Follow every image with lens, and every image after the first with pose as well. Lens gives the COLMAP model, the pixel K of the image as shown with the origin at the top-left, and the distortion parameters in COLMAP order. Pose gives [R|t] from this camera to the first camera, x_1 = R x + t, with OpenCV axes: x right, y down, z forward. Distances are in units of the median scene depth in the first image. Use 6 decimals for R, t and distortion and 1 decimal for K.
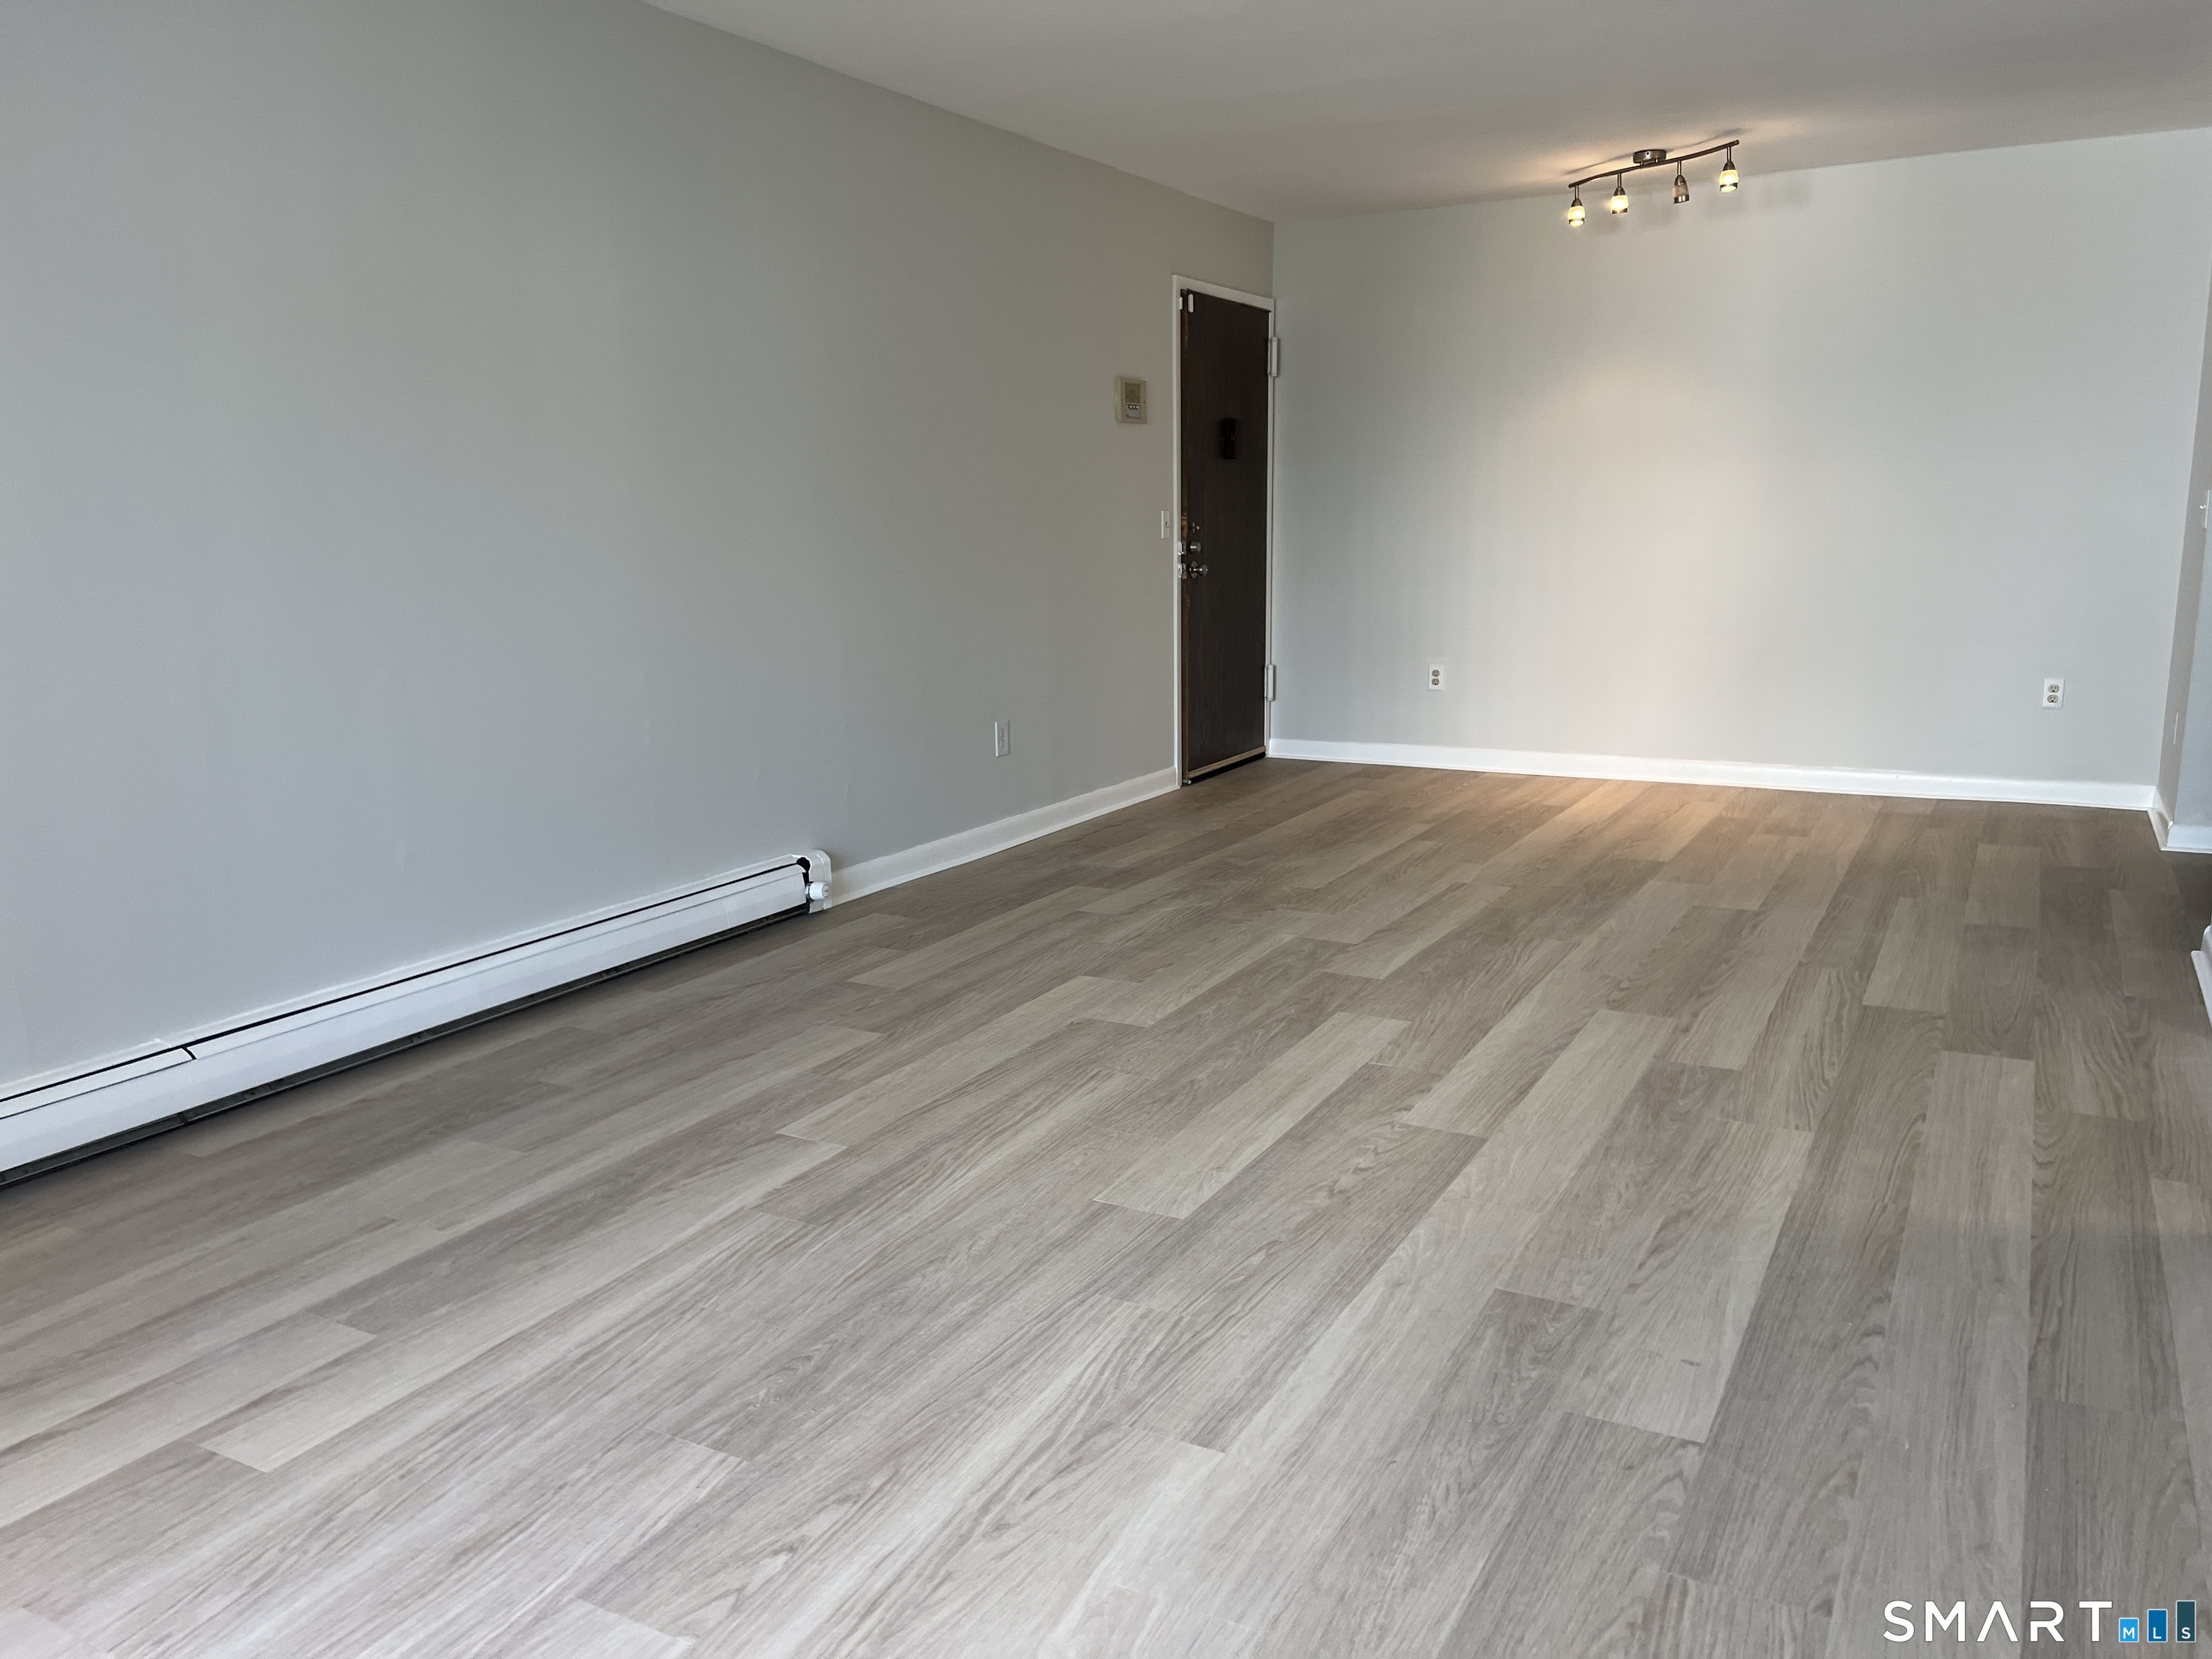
lens RADIAL K [[1657.7, 0, 1098.4], [0, 1657.7, 829.3], [0, 0, 1]] dist [0.063066, -0.060801]
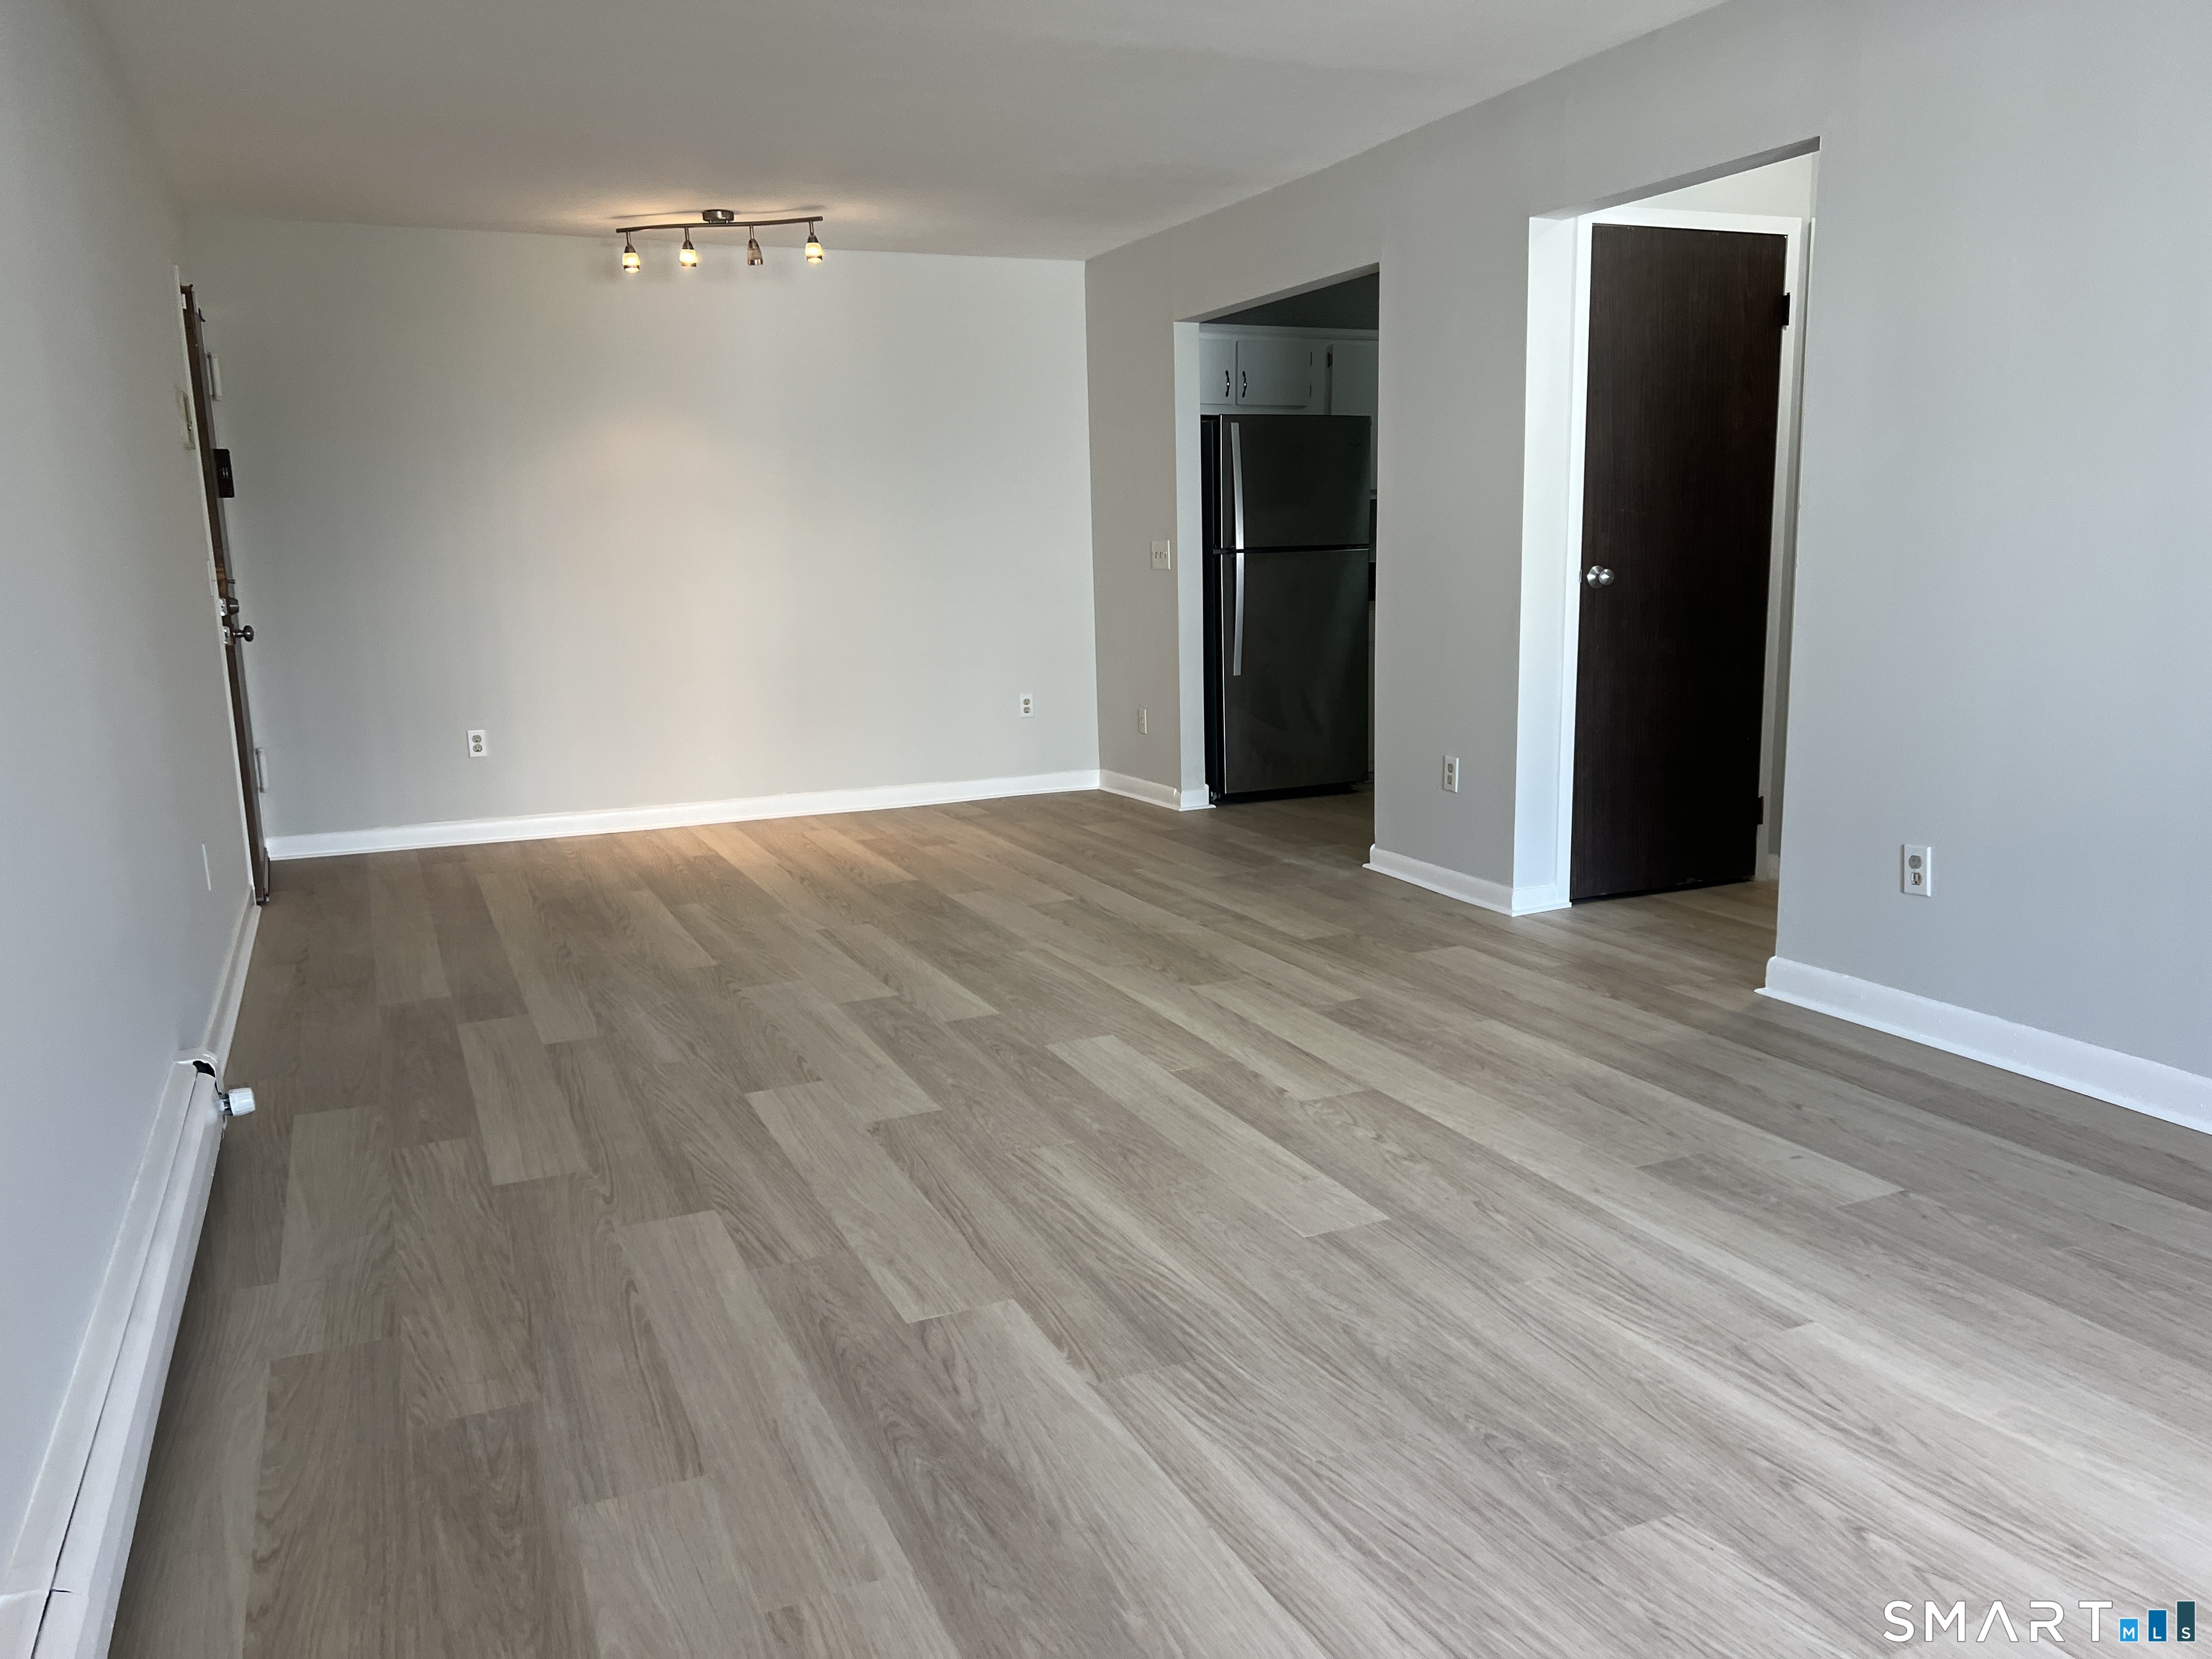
lens RADIAL K [[1678.2, 0, 1066.2], [0, 1678.2, 835.4], [0, 0, 1]] dist [0.074517, -0.100460]
pose [[0.607028, -0.141812, 0.781925, -0.716610], [0.167115, 0.984726, 0.048857, -0.072521], [-0.776910, 0.101014, 0.621455, 0.393812]]
